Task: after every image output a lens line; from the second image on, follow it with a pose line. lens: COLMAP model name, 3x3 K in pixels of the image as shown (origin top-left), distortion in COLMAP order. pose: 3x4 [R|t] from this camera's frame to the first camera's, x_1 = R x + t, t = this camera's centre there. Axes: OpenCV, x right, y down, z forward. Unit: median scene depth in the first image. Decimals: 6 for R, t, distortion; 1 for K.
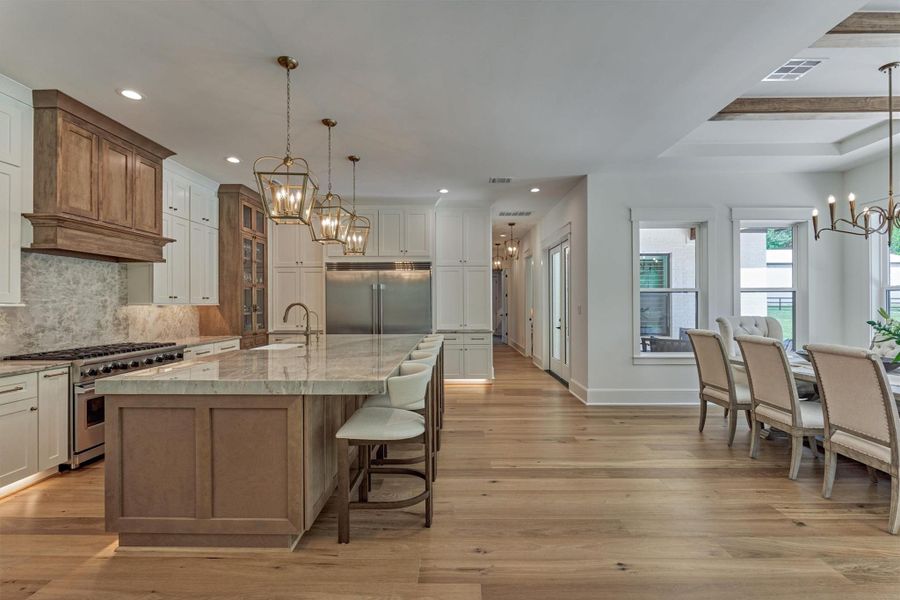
lens RADIAL K [[396.3, 0, 449.5], [0, 396.3, 303.1], [0, 0, 1]] dist [-0.002610, -0.000405]
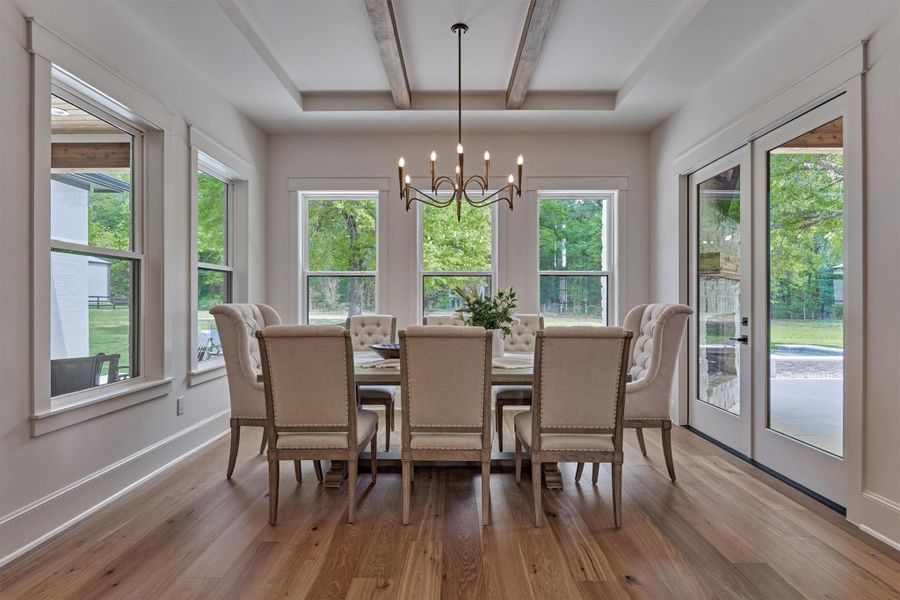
lens RADIAL K [[448.2, 0, 448.1], [0, 448.2, 301.5], [0, 0, 1]] dist [-0.005365, -0.001646]
pose [[-0.006329, 0.005366, 0.999966, 0.048508], [0.002479, 0.999983, -0.005350, 0.036085], [-0.999977, 0.002445, -0.006343, 0.737513]]
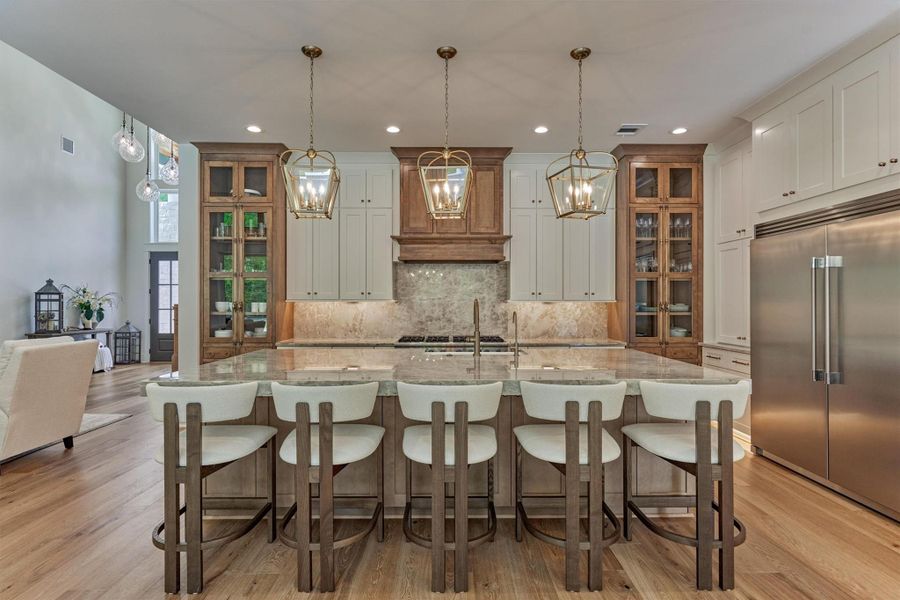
lens RADIAL K [[466.7, 0, 450.1], [0, 466.7, 300.5], [0, 0, 1]] dist [0.000429, -0.000244]
pose [[0.023925, 0.001315, -0.999713, 0.469508], [0.000976, 0.999999, 0.001339, 0.000044], [0.999713, -0.001007, 0.023924, 0.828457]]
